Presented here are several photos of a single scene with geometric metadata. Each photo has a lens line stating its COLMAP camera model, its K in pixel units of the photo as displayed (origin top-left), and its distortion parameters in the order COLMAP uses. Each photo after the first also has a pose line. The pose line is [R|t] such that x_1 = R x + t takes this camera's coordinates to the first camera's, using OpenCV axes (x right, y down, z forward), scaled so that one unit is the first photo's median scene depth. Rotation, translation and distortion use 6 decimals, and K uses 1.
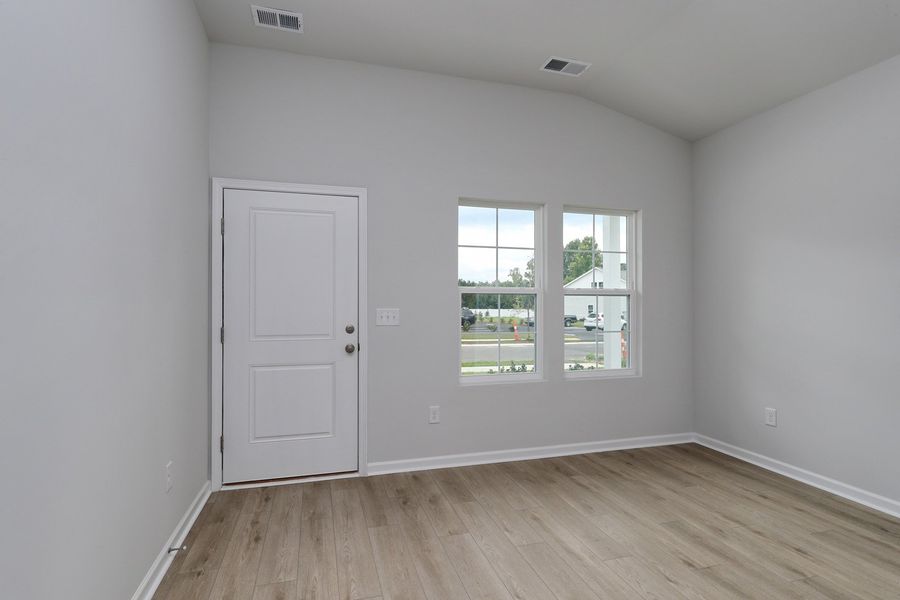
lens RADIAL K [[458.6, 0, 453.7], [0, 458.6, 304.7], [0, 0, 1]] dist [0.002625, 0.000586]
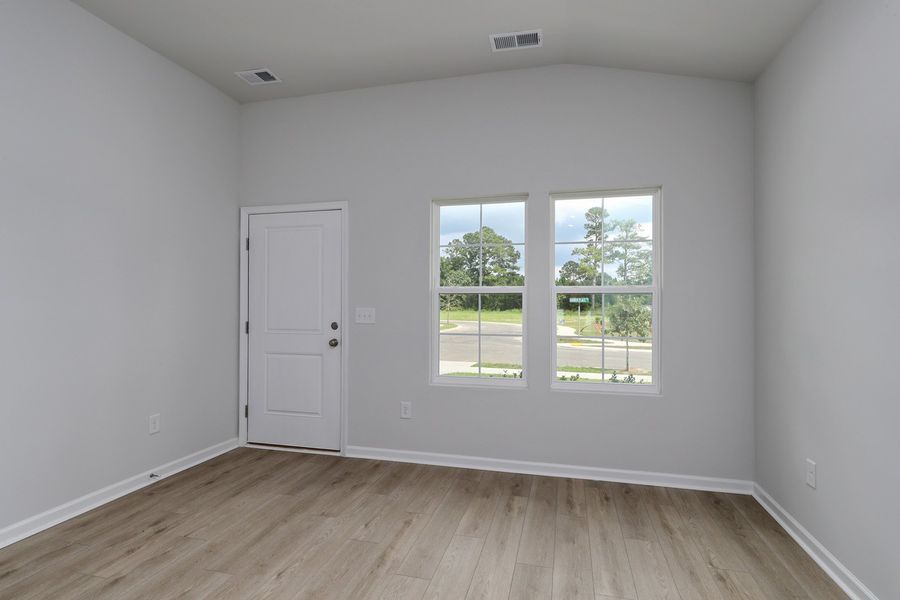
lens RADIAL K [[458.6, 0, 453.7], [0, 458.6, 304.7], [0, 0, 1]] dist [0.002625, 0.000586]
pose [[0.857981, -0.000490, -0.513681, 0.628464], [-0.002675, 0.999982, -0.005422, 0.006330], [0.513674, 0.006026, 0.857964, 0.173058]]
